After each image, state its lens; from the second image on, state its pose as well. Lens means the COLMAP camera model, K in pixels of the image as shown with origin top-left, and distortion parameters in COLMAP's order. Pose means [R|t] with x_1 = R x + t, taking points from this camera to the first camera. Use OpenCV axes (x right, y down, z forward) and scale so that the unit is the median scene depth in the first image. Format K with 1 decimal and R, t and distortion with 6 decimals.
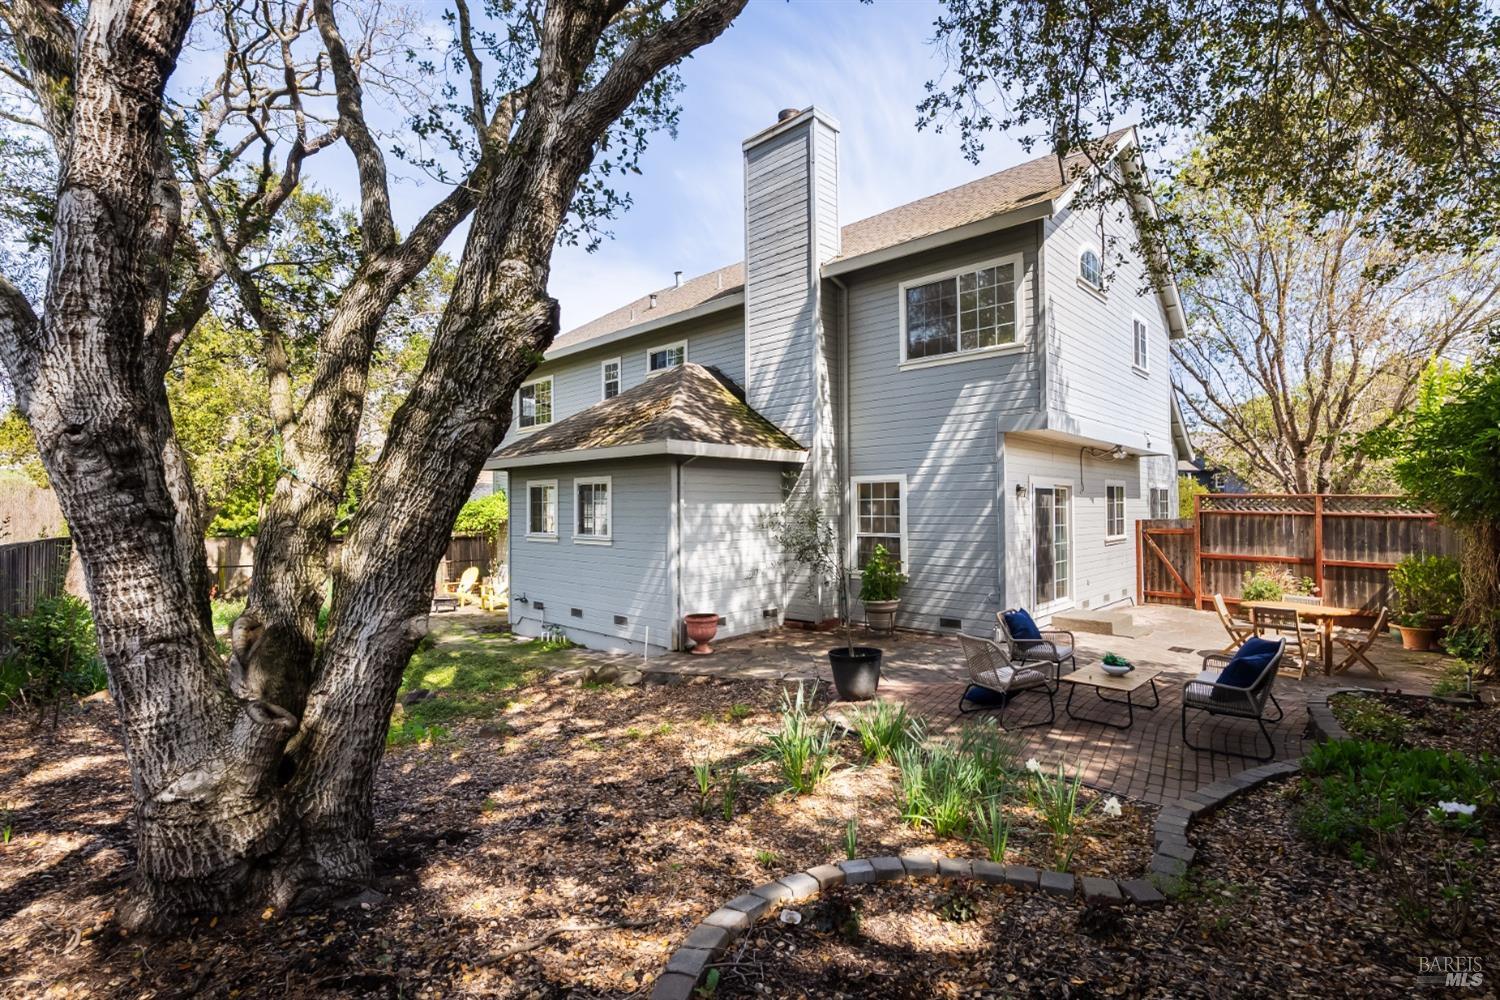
lens RADIAL K [[687.2, 0, 753.2], [0, 687.2, 496.3], [0, 0, 1]] dist [-0.008671, -0.000104]
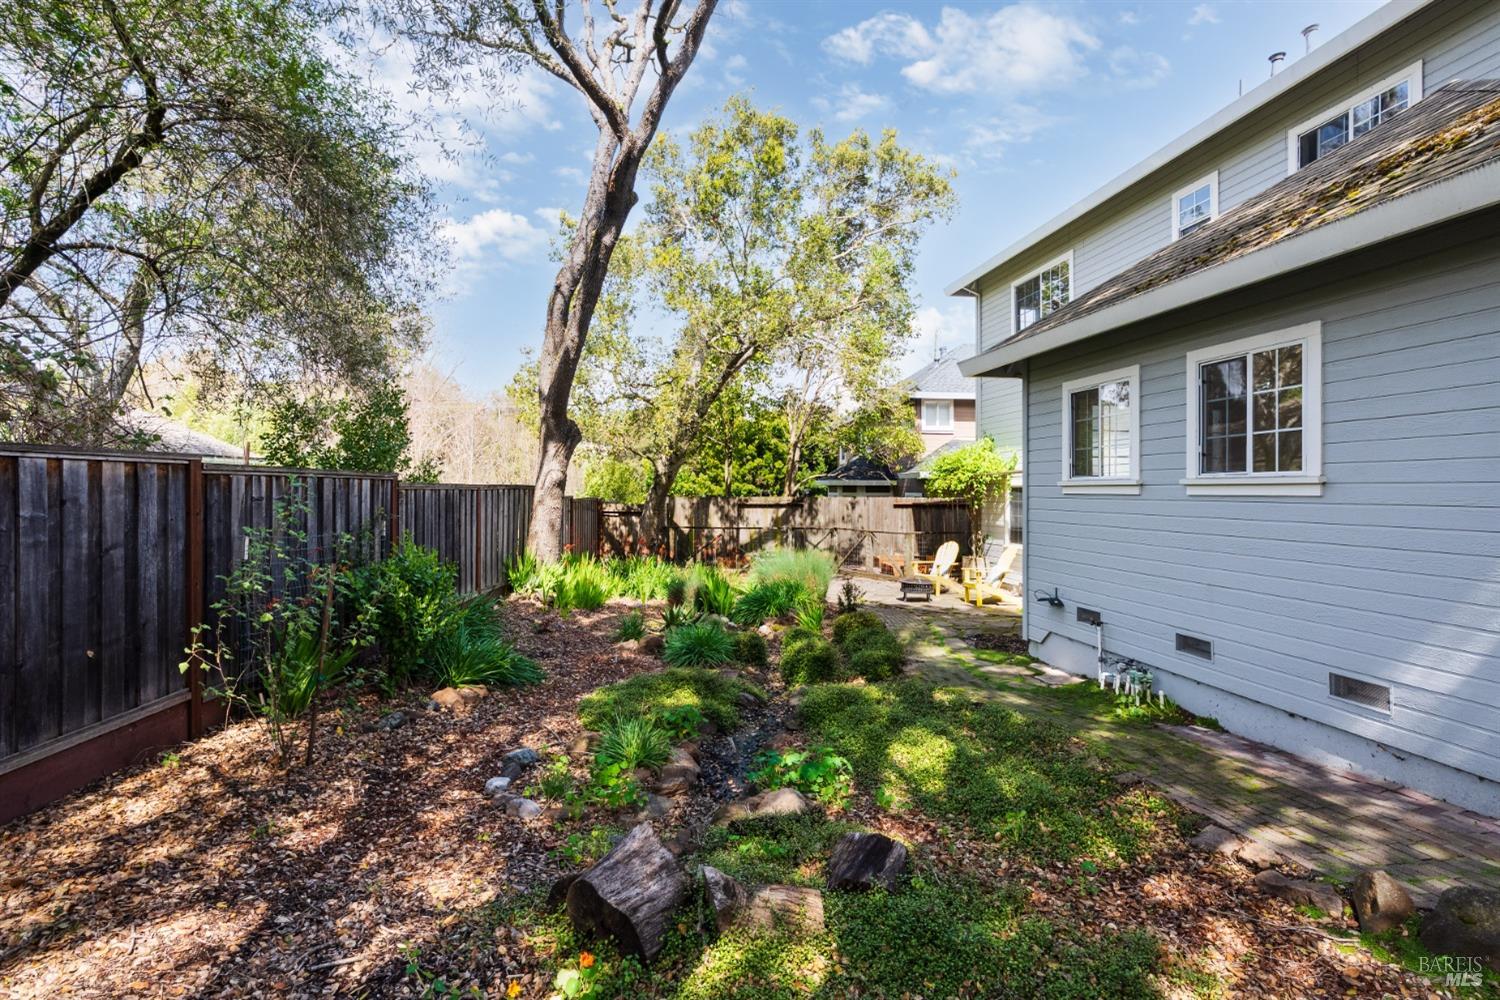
lens RADIAL K [[706.3, 0, 765.6], [0, 706.3, 487.3], [0, 0, 1]] dist [-0.002311, 0.011990]
pose [[0.812935, 0.004563, -0.582337, -0.200498], [0.004613, 0.999887, 0.014275, 0.052155], [0.582336, -0.014290, 0.812822, 0.421256]]
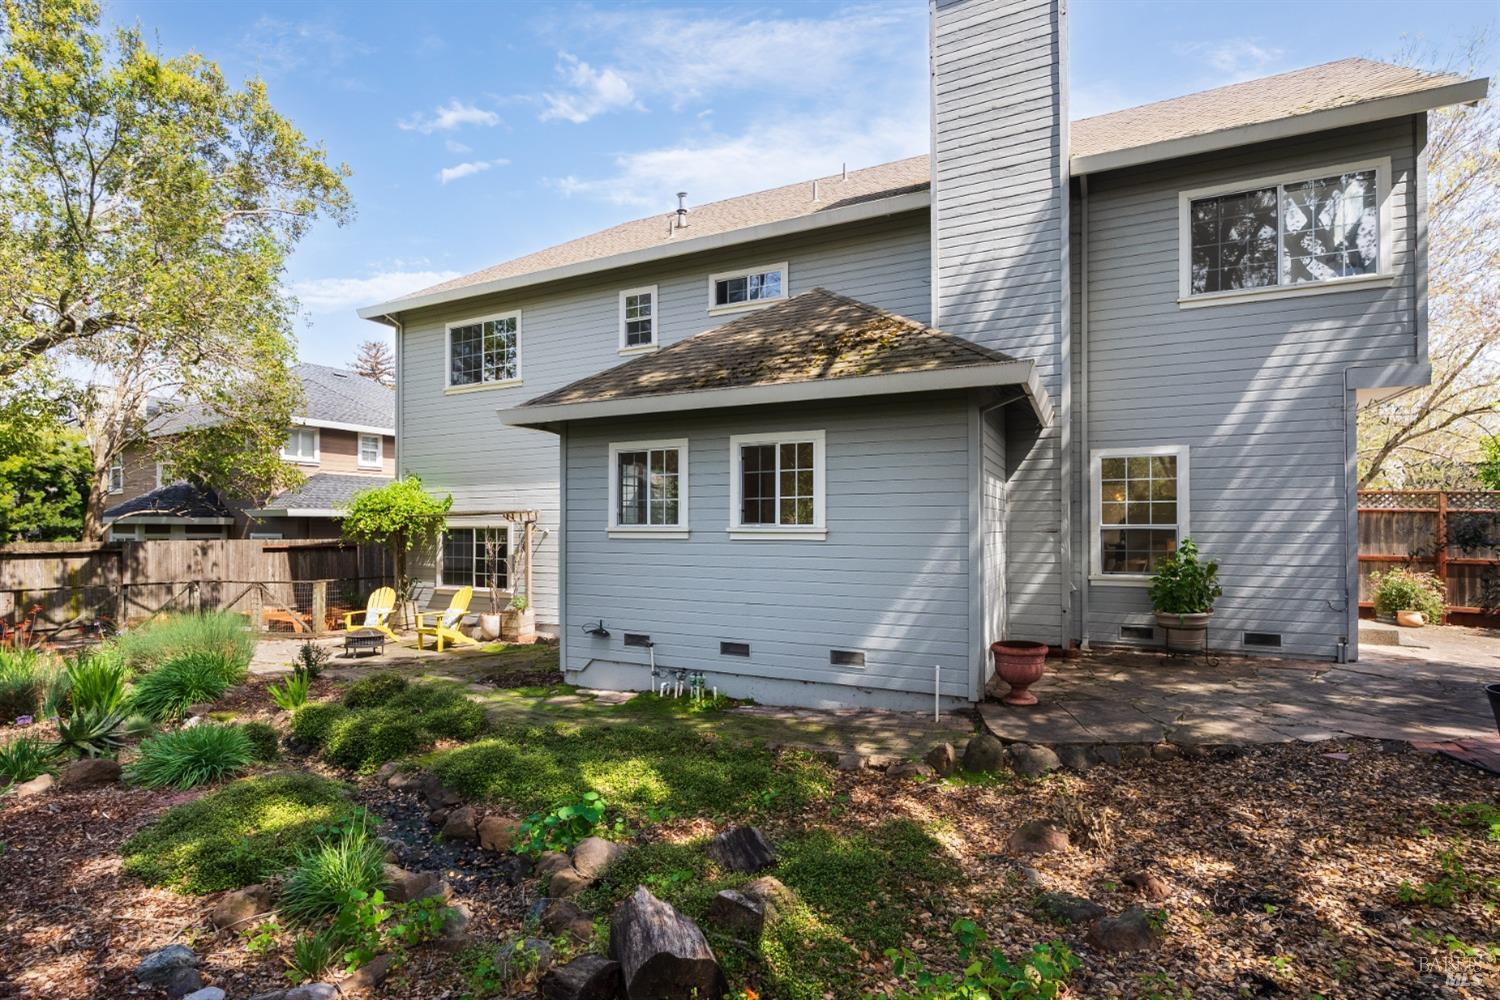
lens RADIAL K [[707.8, 0, 753.2], [0, 707.8, 518.5], [0, 0, 1]] dist [-0.002036, 0.000880]
pose [[0.953261, 0.008055, 0.302042, -0.409448], [-0.010264, 0.999931, 0.005726, 0.042662], [-0.301975, -0.008558, 0.953277, 0.349762]]
